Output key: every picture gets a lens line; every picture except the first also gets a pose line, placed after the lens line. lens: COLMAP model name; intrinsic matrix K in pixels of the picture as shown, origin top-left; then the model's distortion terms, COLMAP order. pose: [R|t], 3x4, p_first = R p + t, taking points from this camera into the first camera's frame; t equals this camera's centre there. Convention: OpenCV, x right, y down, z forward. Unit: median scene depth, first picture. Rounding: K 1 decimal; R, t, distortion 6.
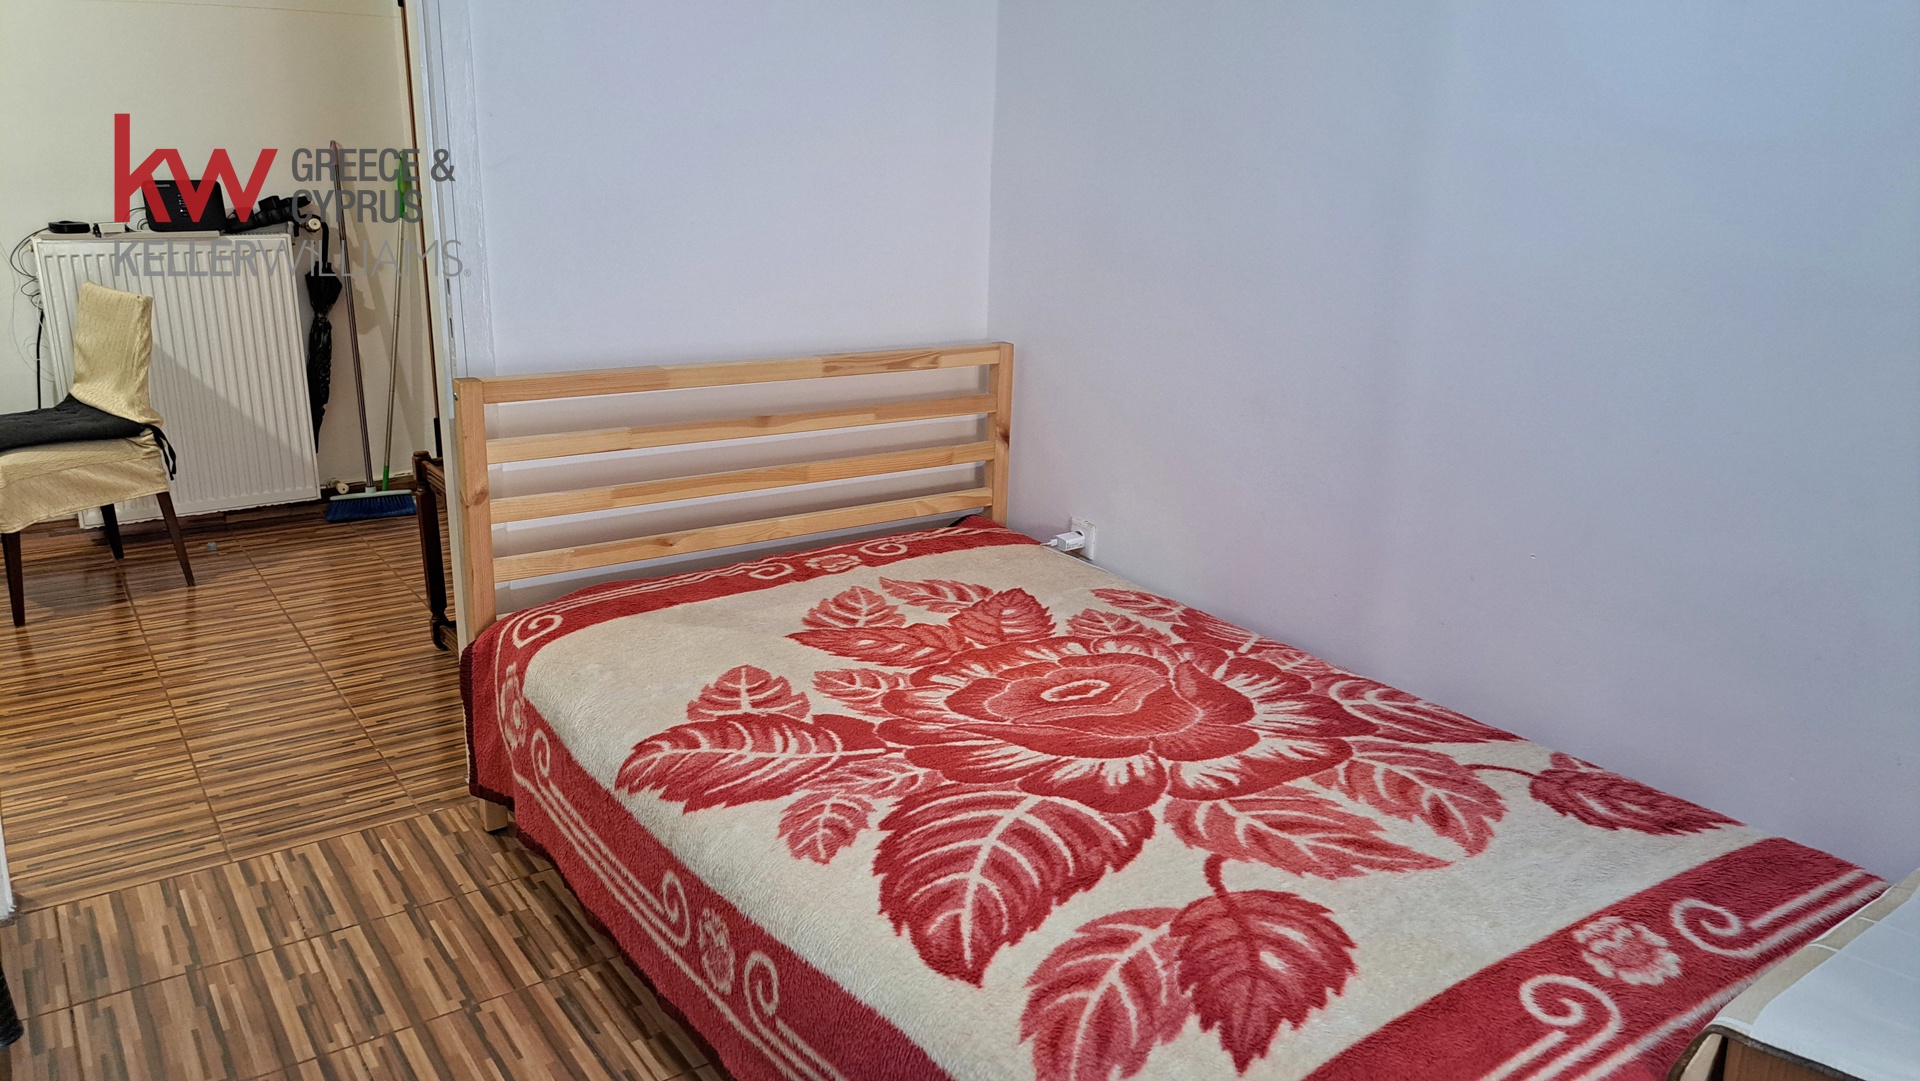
lens RADIAL K [[1364.7, 0, 968.0], [0, 1364.7, 542.7], [0, 0, 1]] dist [0.065395, -0.063532]
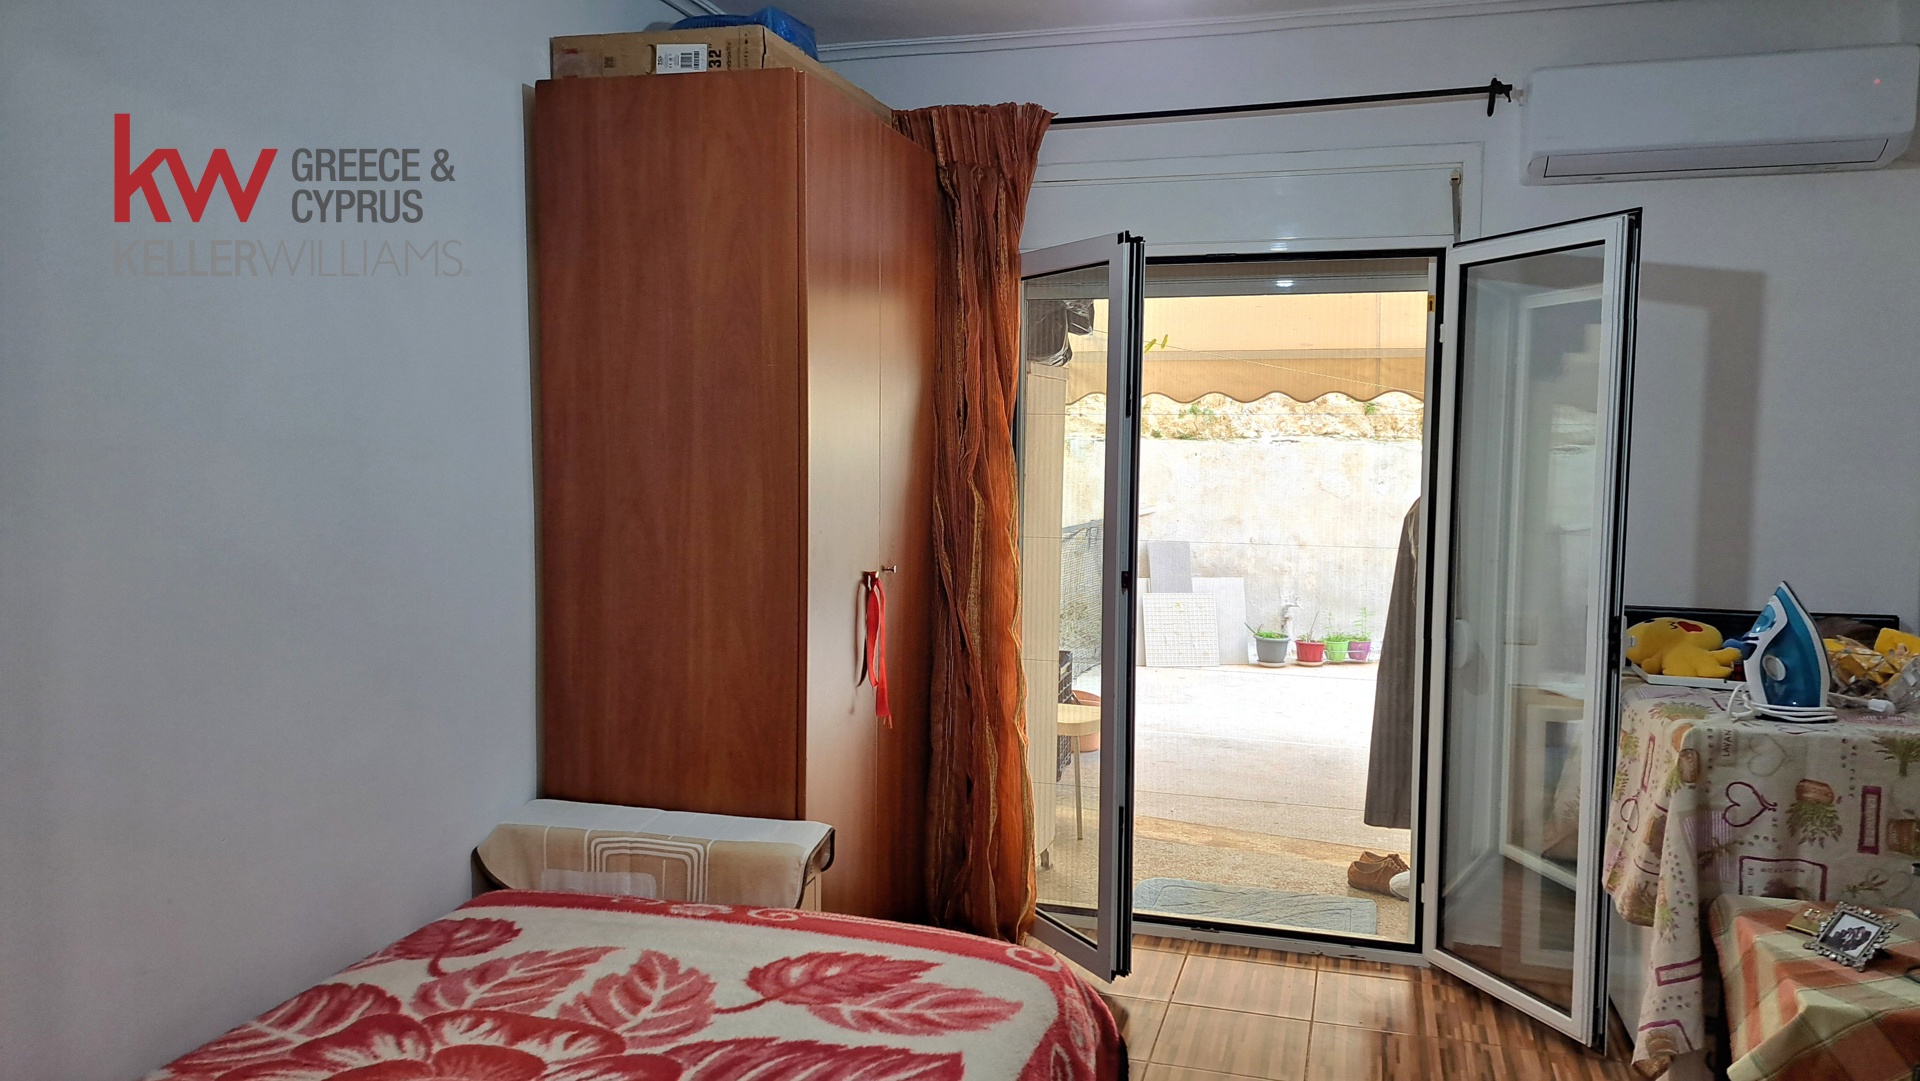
lens RADIAL K [[1364.7, 0, 968.0], [0, 1364.7, 542.7], [0, 0, 1]] dist [0.065395, -0.063532]
pose [[-0.619578, -0.093423, 0.779356, -0.859574], [0.197063, 0.942578, 0.269652, -0.446382], [-0.759795, 0.320653, -0.565591, 1.346057]]
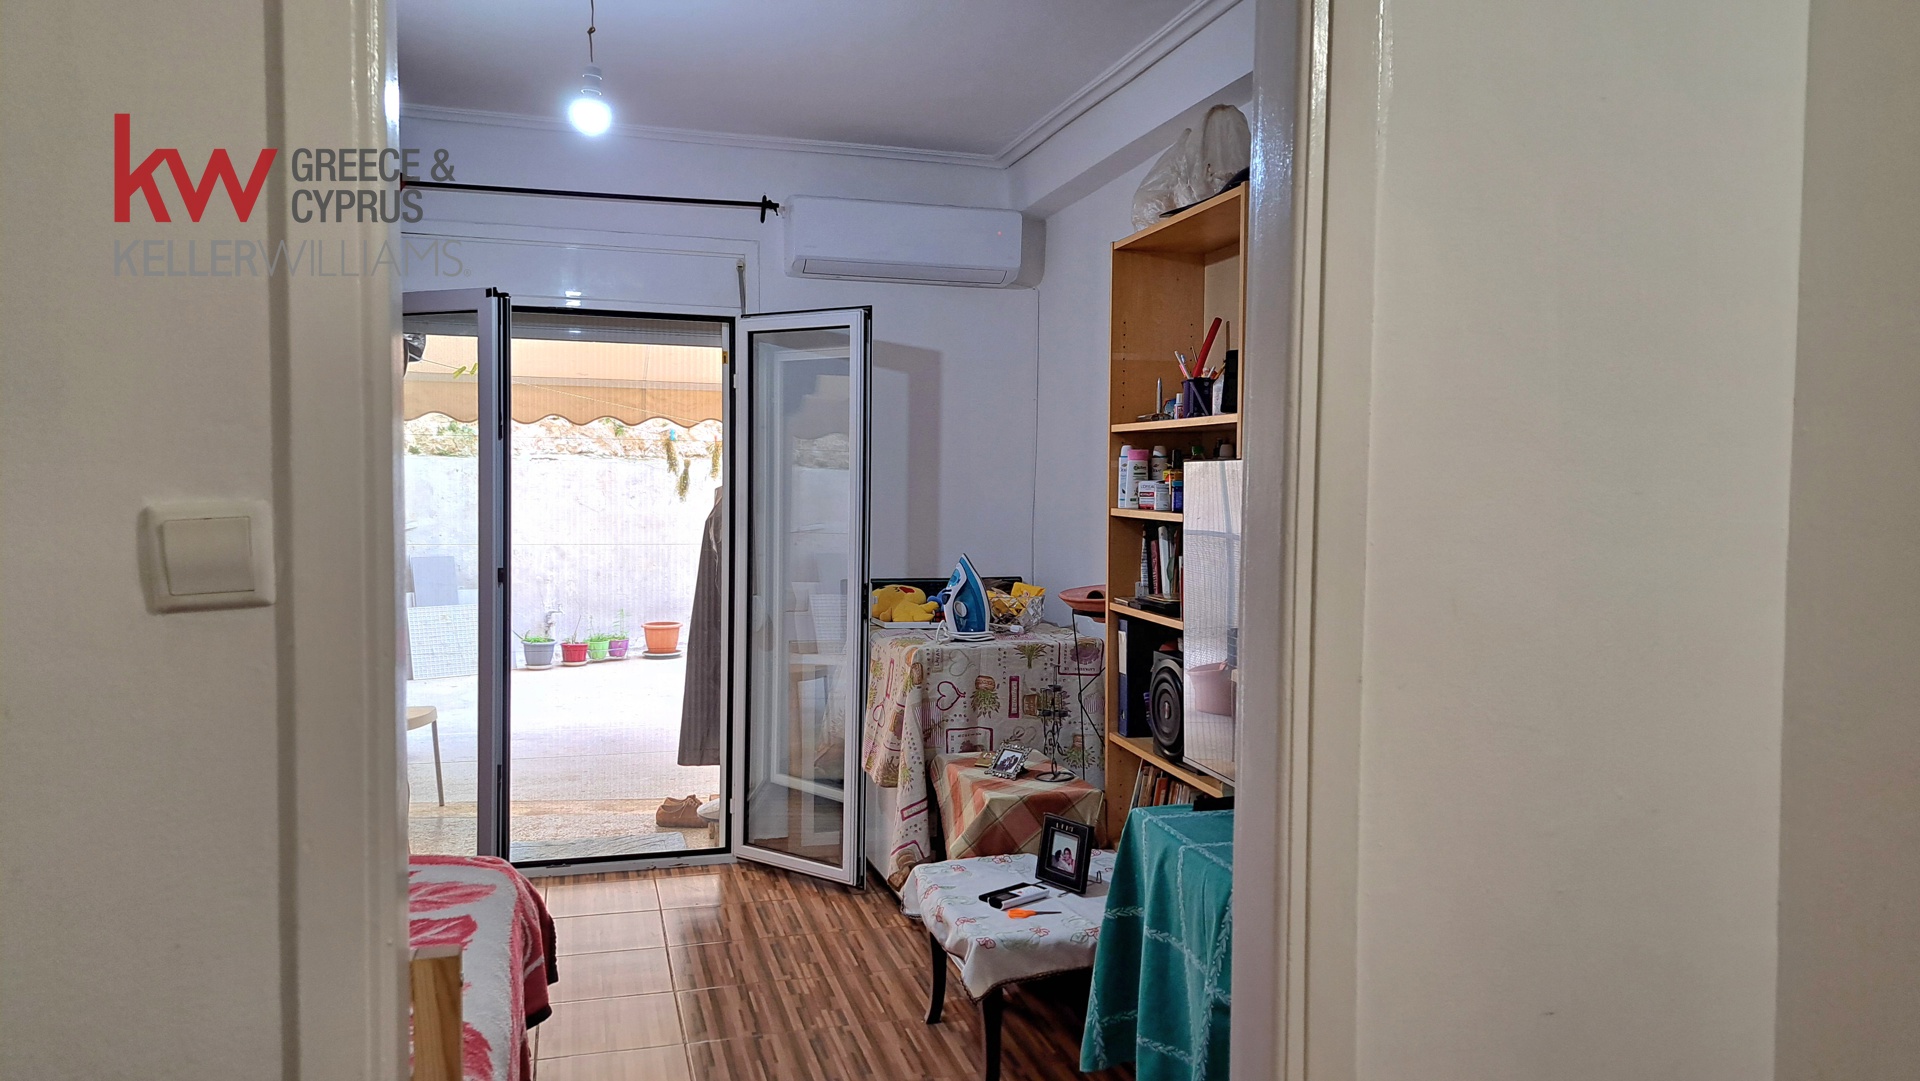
lens RADIAL K [[1360.8, 0, 959.9], [0, 1360.8, 528.1], [0, 0, 1]] dist [0.000178, -0.009066]
pose [[-0.940172, -0.059497, 0.335464, -1.008123], [0.054252, 0.945926, 0.319814, -0.608063], [-0.336352, 0.318880, -0.886106, 1.872736]]
